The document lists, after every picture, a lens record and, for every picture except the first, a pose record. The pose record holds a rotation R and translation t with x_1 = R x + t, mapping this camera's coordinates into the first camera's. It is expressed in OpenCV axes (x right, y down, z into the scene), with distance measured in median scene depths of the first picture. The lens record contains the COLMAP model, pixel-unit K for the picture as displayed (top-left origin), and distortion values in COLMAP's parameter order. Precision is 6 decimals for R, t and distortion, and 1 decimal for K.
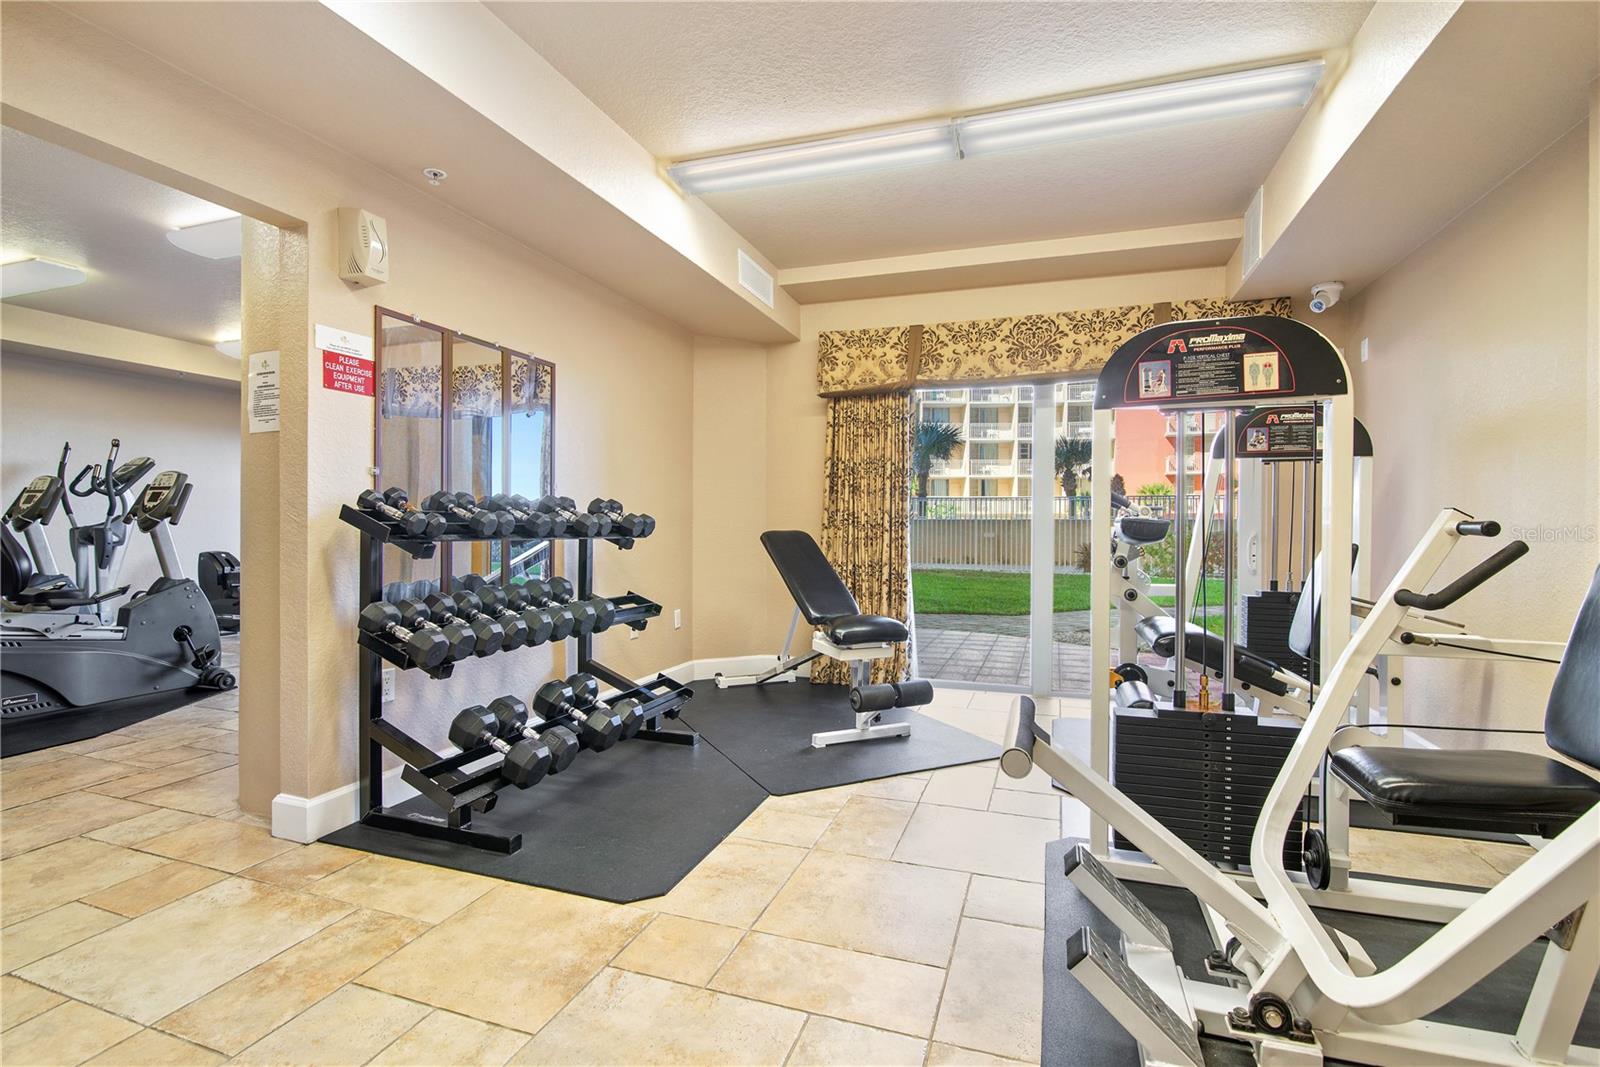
lens RADIAL K [[735.8, 0, 807.5], [0, 735.8, 523.8], [0, 0, 1]] dist [-0.019474, 0.001569]
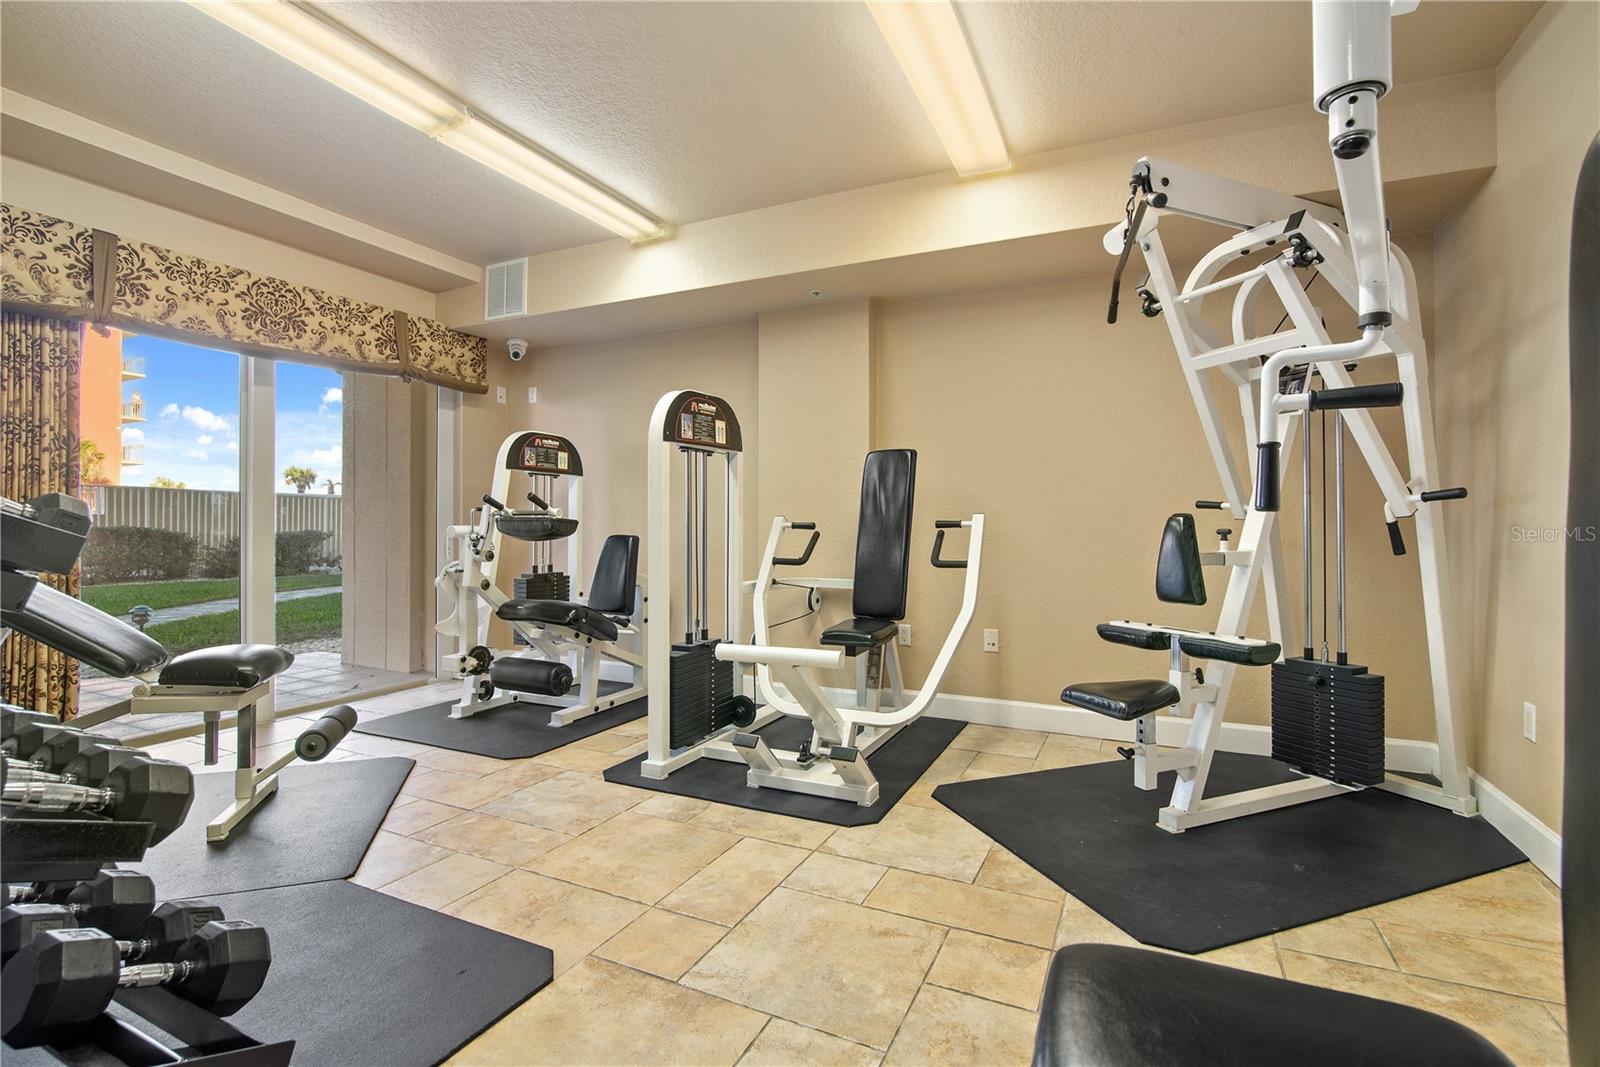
lens RADIAL K [[735.8, 0, 808.3], [0, 735.8, 533.5], [0, 0, 1]] dist [-0.019474, 0.001569]
pose [[0.111471, -0.015956, 0.993640, -0.775777], [-0.004527, 0.999853, 0.016564, -0.004460], [-0.993757, -0.006344, 0.111383, 0.462861]]
